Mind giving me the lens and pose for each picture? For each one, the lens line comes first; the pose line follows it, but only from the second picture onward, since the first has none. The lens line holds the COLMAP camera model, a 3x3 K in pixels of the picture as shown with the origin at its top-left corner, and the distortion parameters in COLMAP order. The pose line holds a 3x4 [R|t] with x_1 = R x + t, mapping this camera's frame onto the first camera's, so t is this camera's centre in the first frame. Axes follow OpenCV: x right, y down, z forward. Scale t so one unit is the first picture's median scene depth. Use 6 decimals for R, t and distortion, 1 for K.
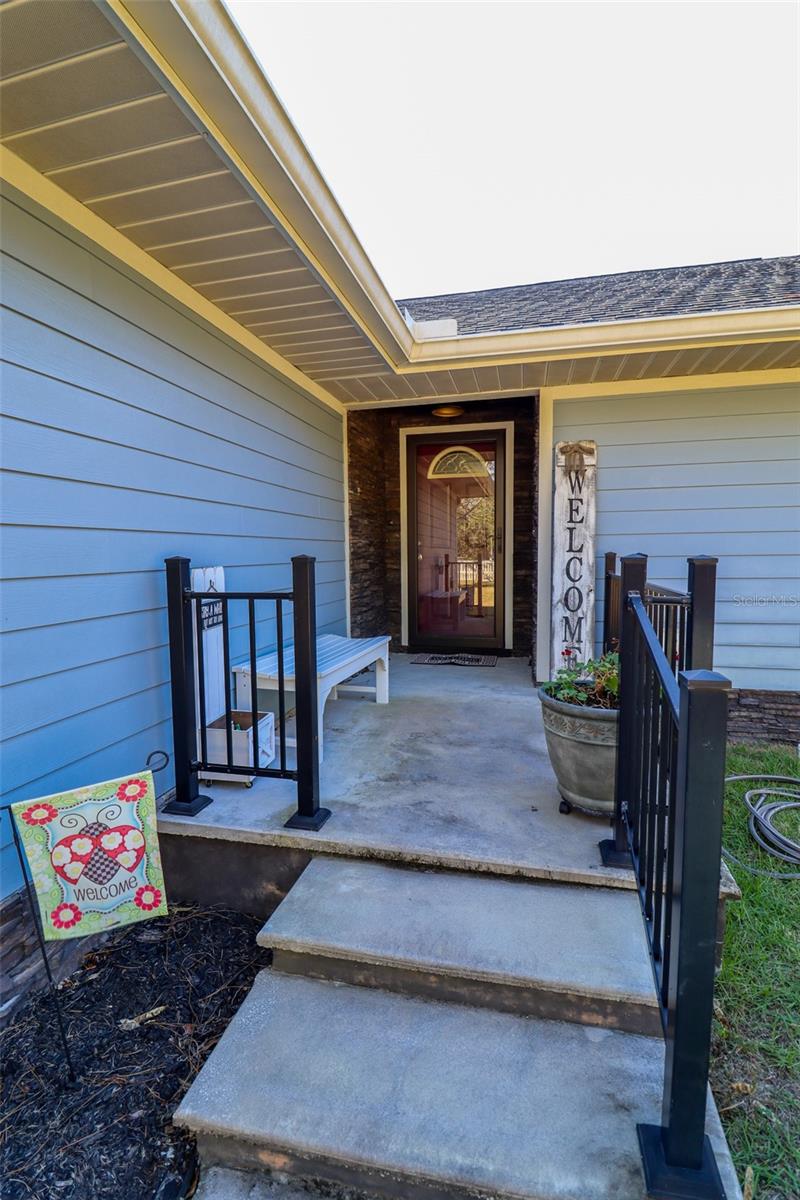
lens RADIAL K [[564.9, 0, 394.8], [0, 564.9, 602.6], [0, 0, 1]] dist [0.000892, 0.000045]
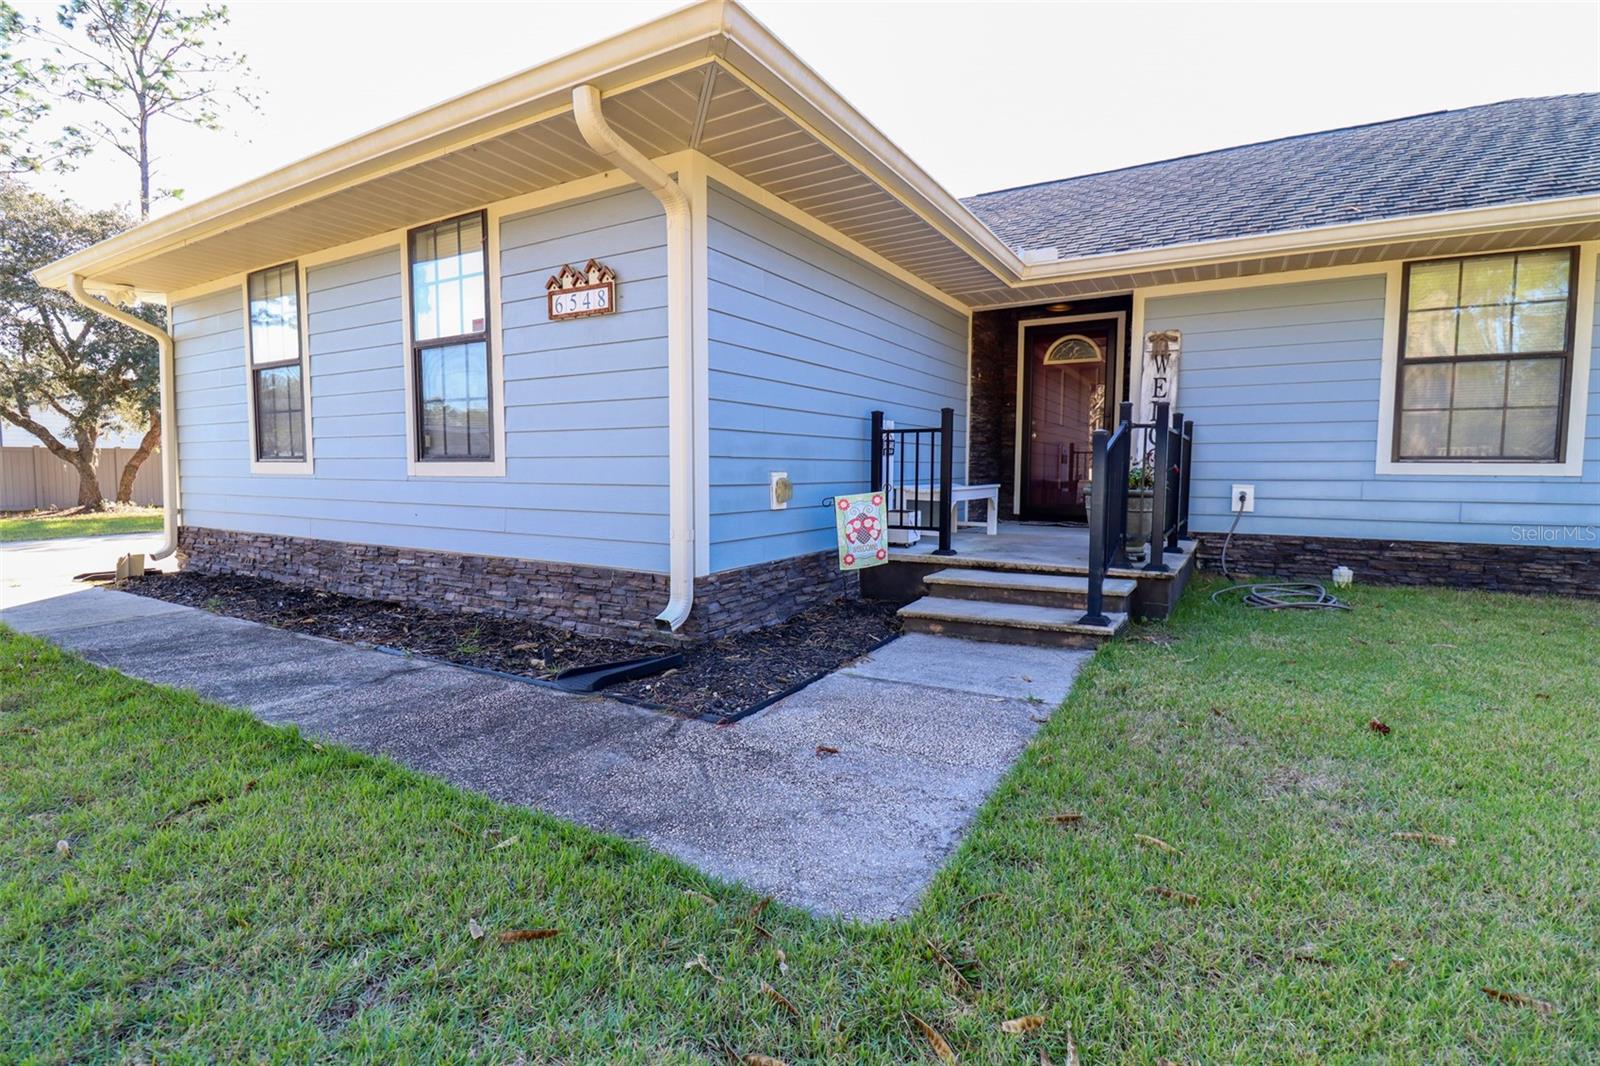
lens RADIAL K [[753.2, 0, 797.6], [0, 753.2, 530.5], [0, 0, 1]] dist [0.000892, 0.000045]
pose [[0.956699, 0.037790, -0.288615, 0.050386], [-0.039075, 0.999235, 0.001311, 0.177182], [0.288444, 0.010023, 0.957444, -0.796036]]
